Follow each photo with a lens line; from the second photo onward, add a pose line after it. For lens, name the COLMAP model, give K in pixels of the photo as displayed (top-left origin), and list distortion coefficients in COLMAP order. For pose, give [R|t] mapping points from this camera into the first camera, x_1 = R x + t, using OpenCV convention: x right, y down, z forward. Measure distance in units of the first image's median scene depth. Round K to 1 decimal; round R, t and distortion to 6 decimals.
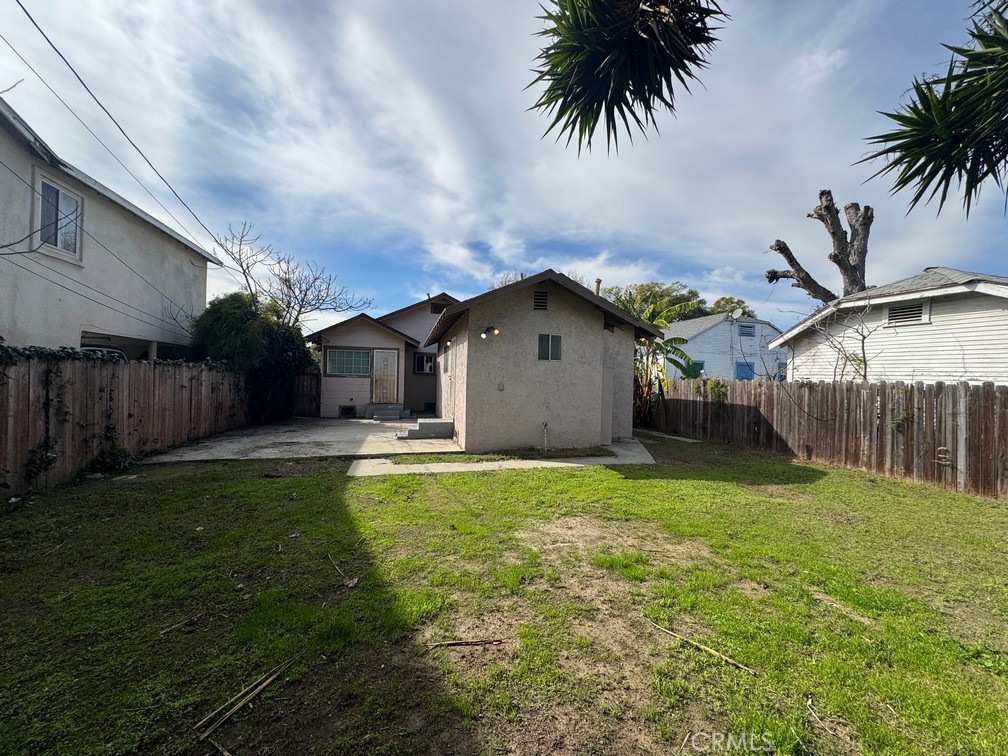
lens RADIAL K [[402.4, 0, 503.2], [0, 402.4, 377.1], [0, 0, 1]] dist [-0.003005, 0.000223]
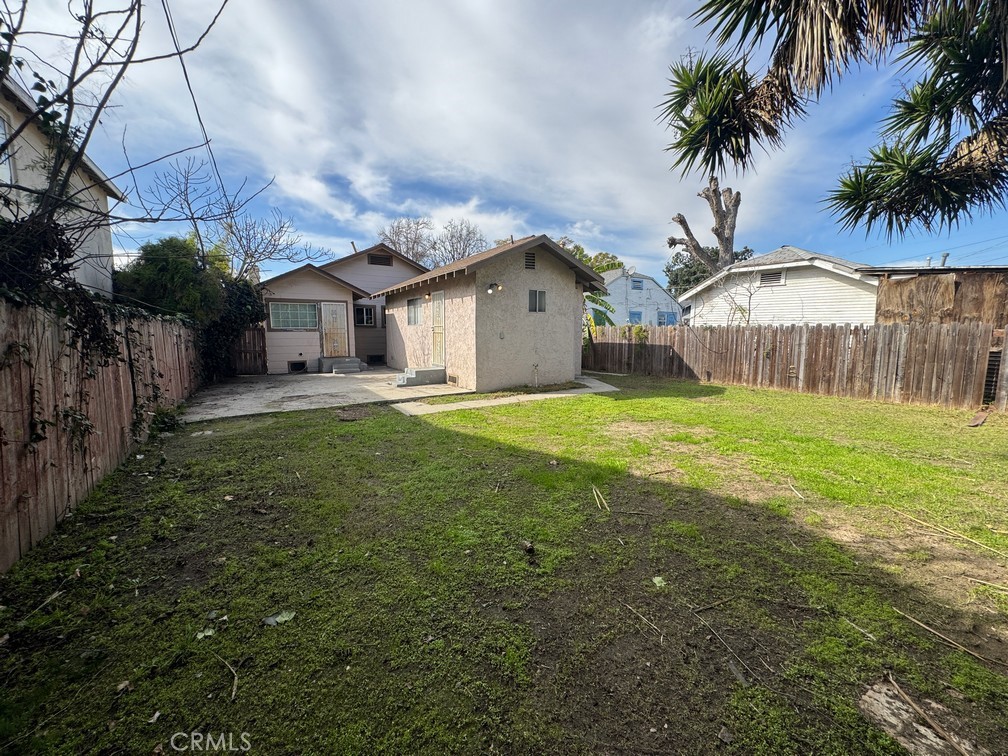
lens RADIAL K [[402.4, 0, 503.2], [0, 402.4, 377.1], [0, 0, 1]] dist [-0.003005, 0.000223]
pose [[0.953899, -0.057357, 0.294595, -0.356006], [0.020752, 0.991824, 0.125912, -0.003380], [-0.299408, -0.113994, 0.947291, -0.129155]]
